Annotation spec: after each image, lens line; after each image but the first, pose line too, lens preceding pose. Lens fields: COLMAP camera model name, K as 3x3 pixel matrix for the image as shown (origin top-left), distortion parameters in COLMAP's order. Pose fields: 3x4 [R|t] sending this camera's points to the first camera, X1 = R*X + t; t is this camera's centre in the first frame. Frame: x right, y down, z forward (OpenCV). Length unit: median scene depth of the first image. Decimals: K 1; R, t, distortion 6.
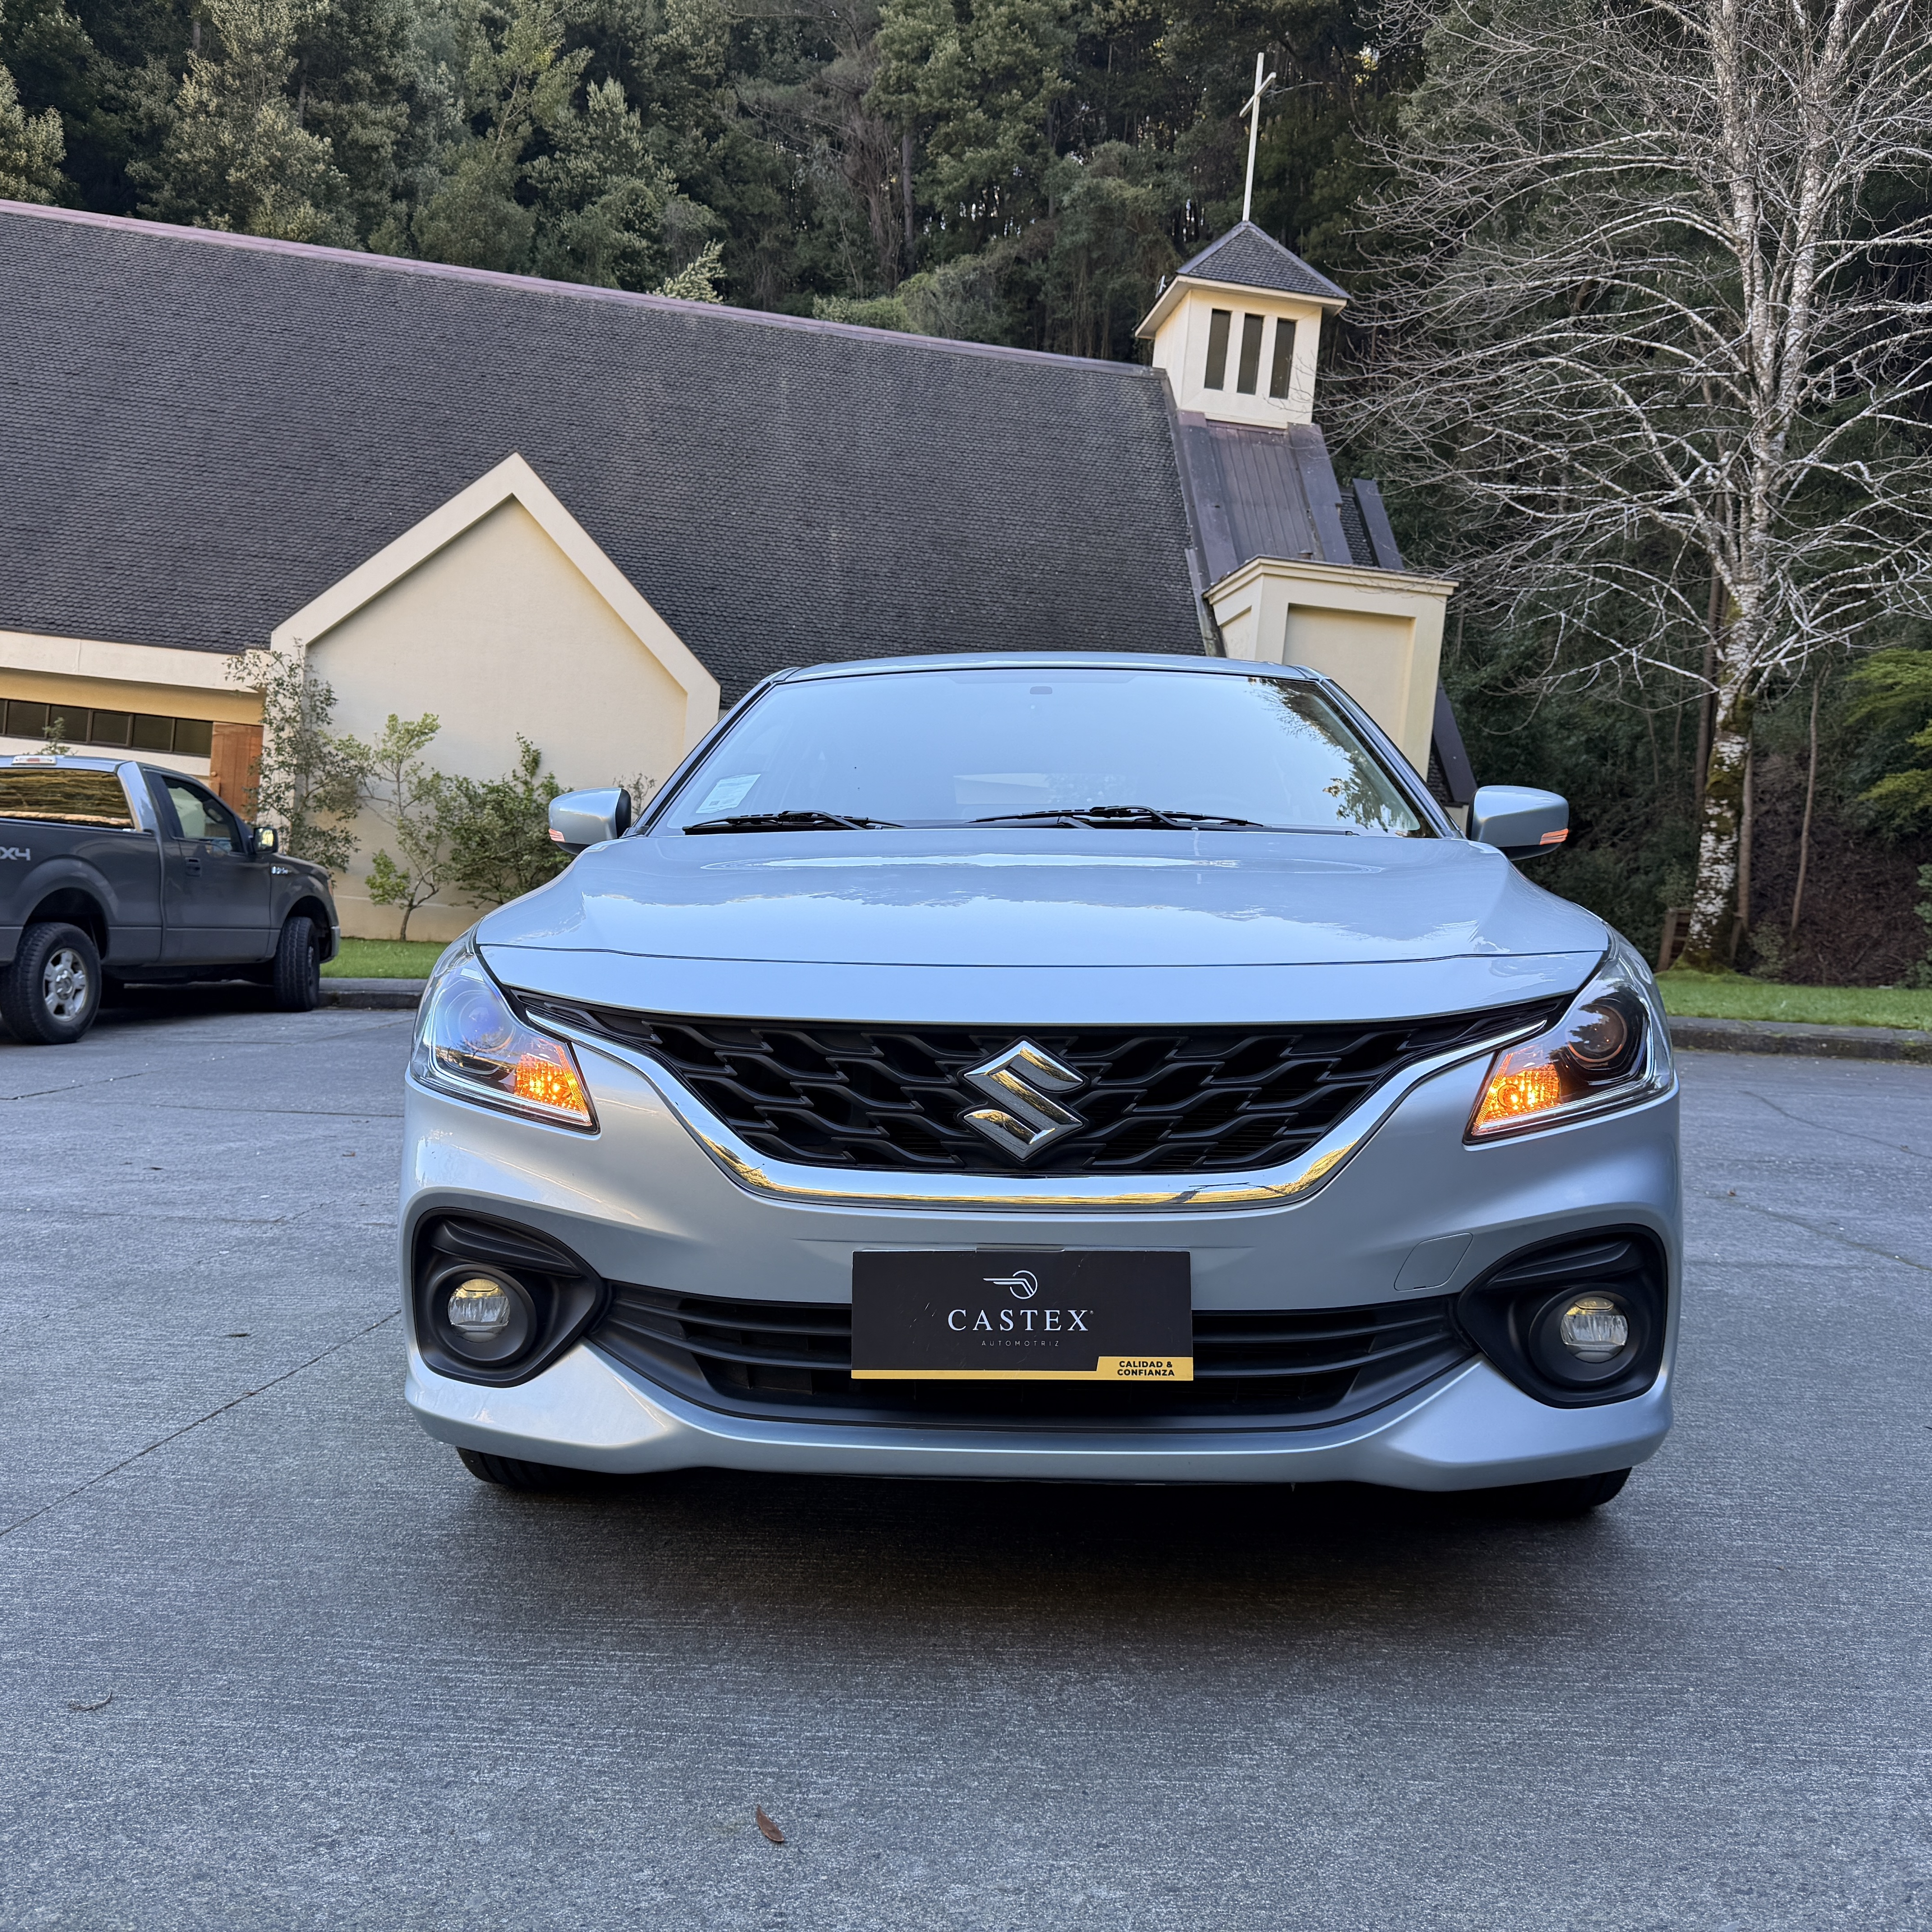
lens RADIAL K [[1831.8, 0, 969.9], [0, 1831.8, 975.4], [0, 0, 1]] dist [0.005813, 0.000000]
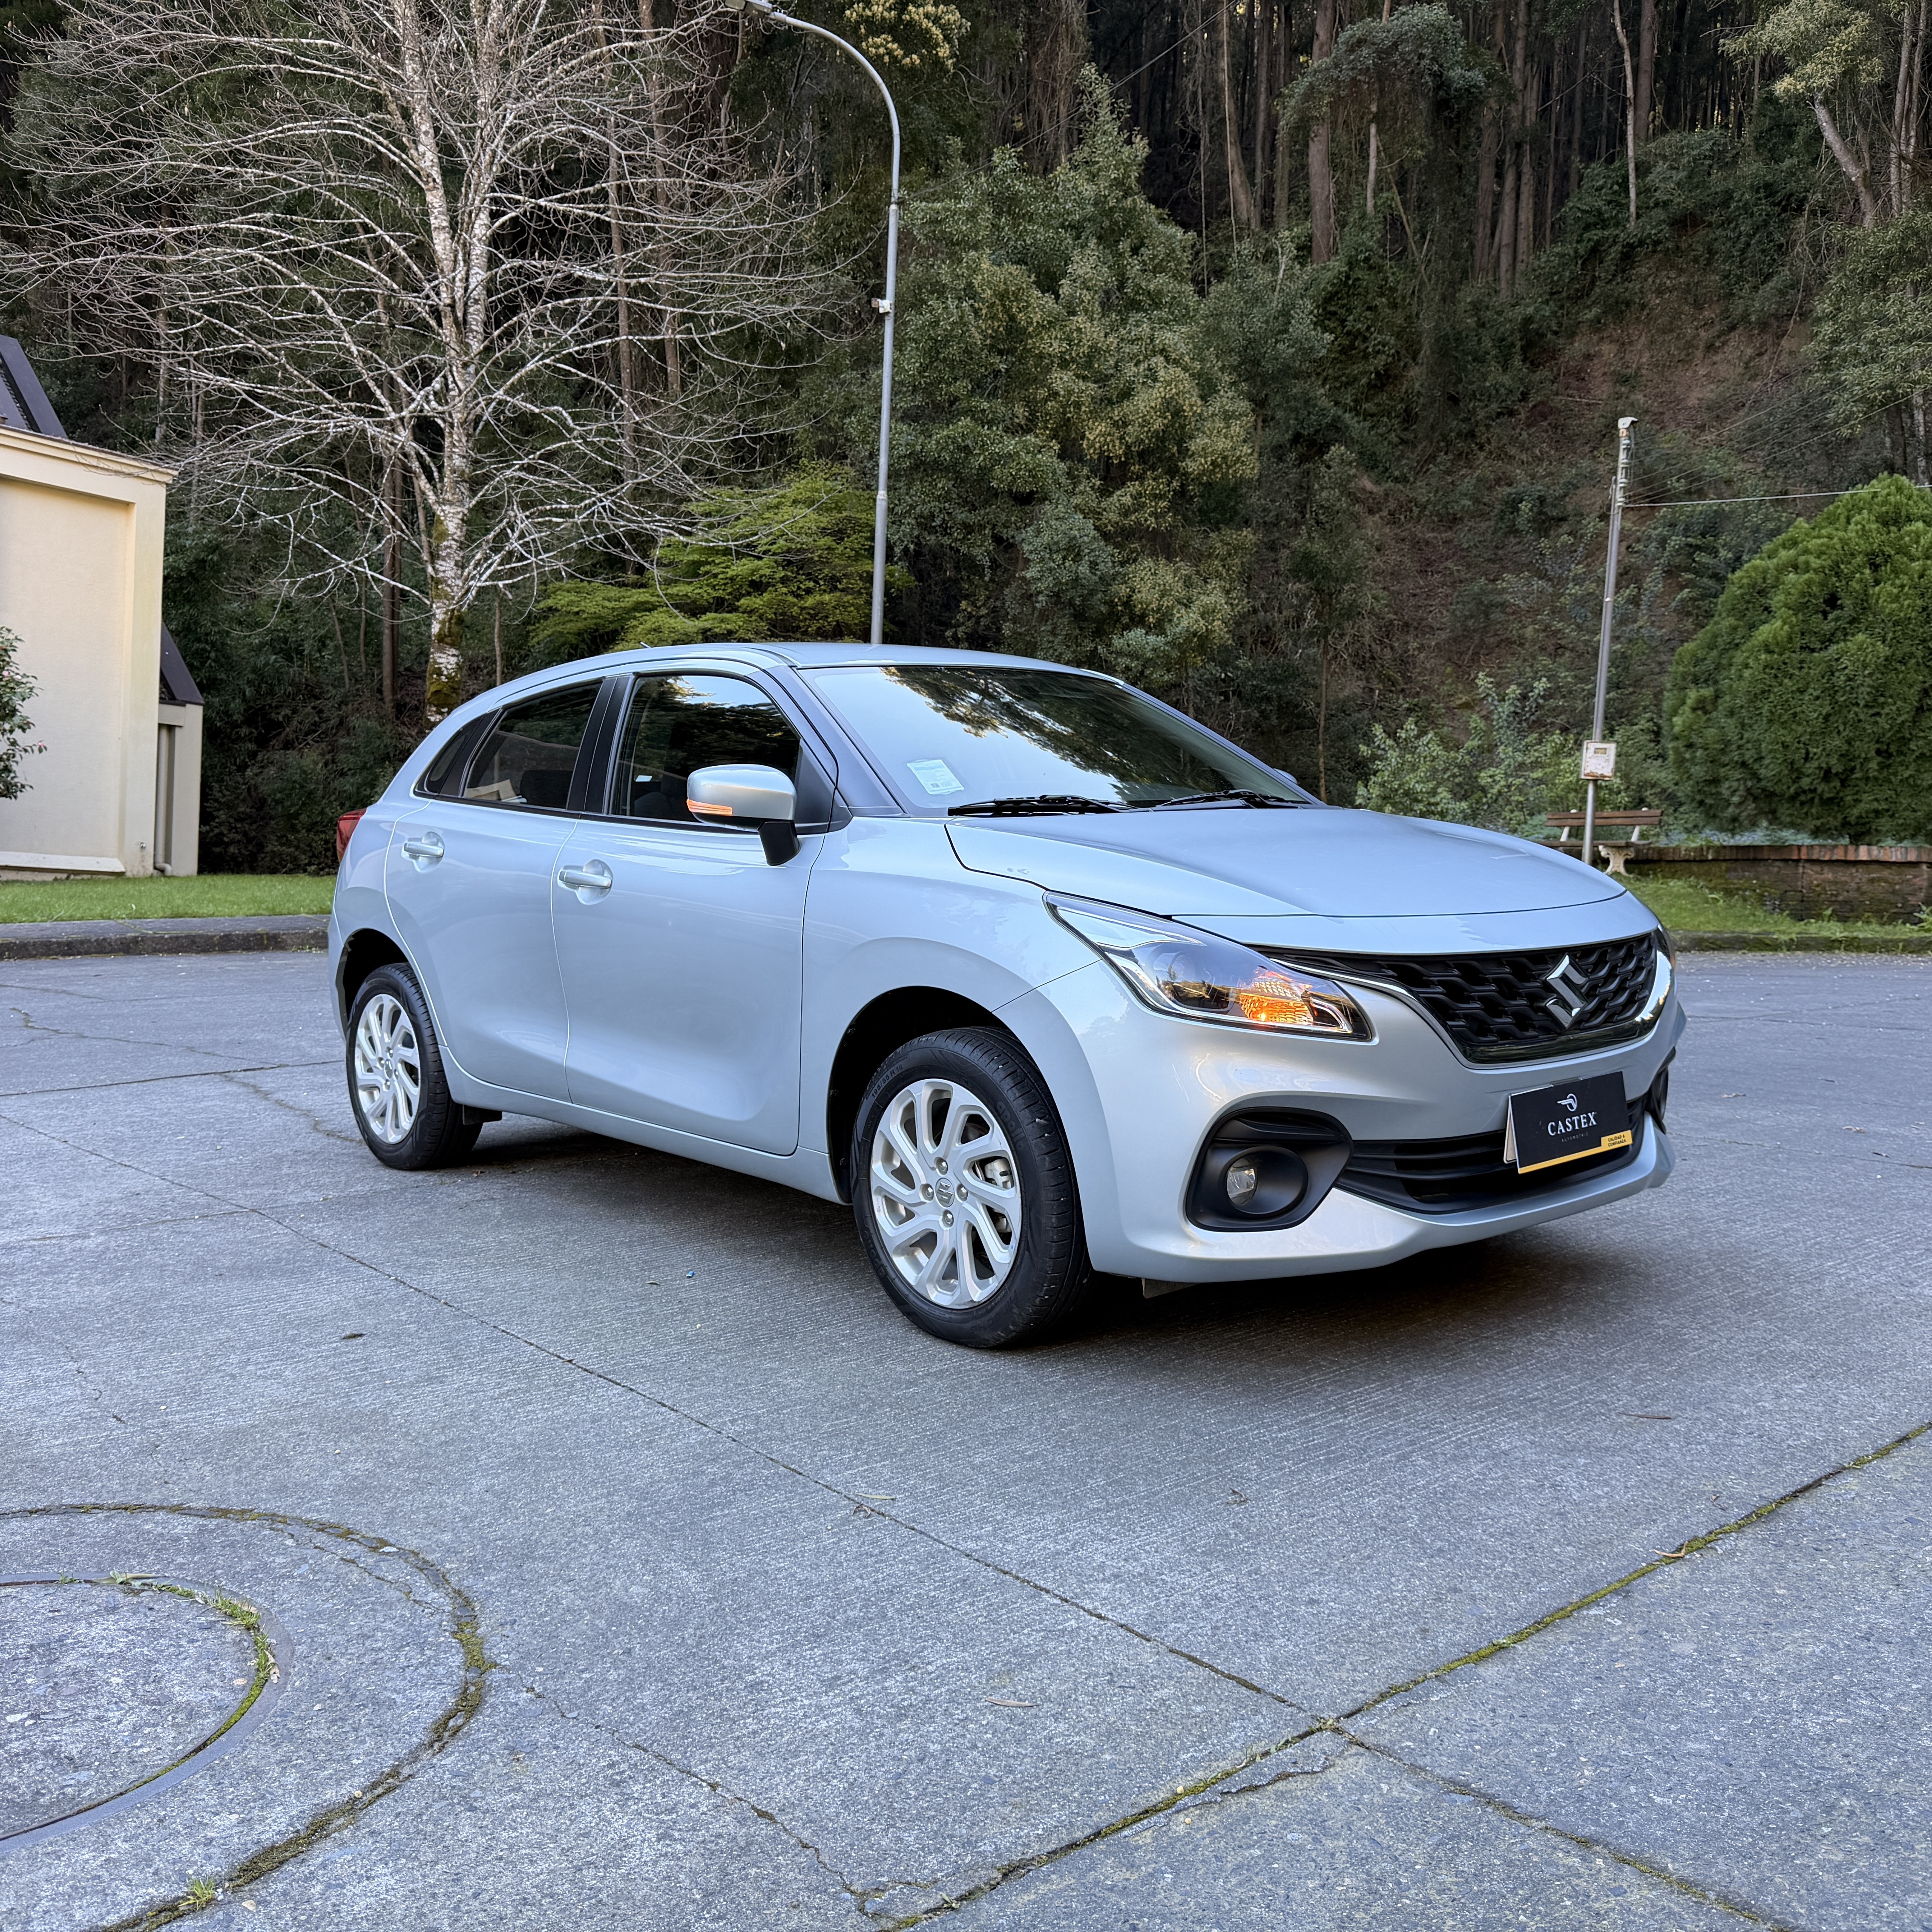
lens RADIAL K [[1831.8, 0, 981.8], [0, 1831.8, 961.0], [0, 0, 1]] dist [0.005813, 0.000000]
pose [[0.717443, -0.067600, 0.693330, -0.113397], [0.032740, 0.997453, 0.063374, -0.006303], [-0.695848, -0.022767, 0.717829, 0.013135]]
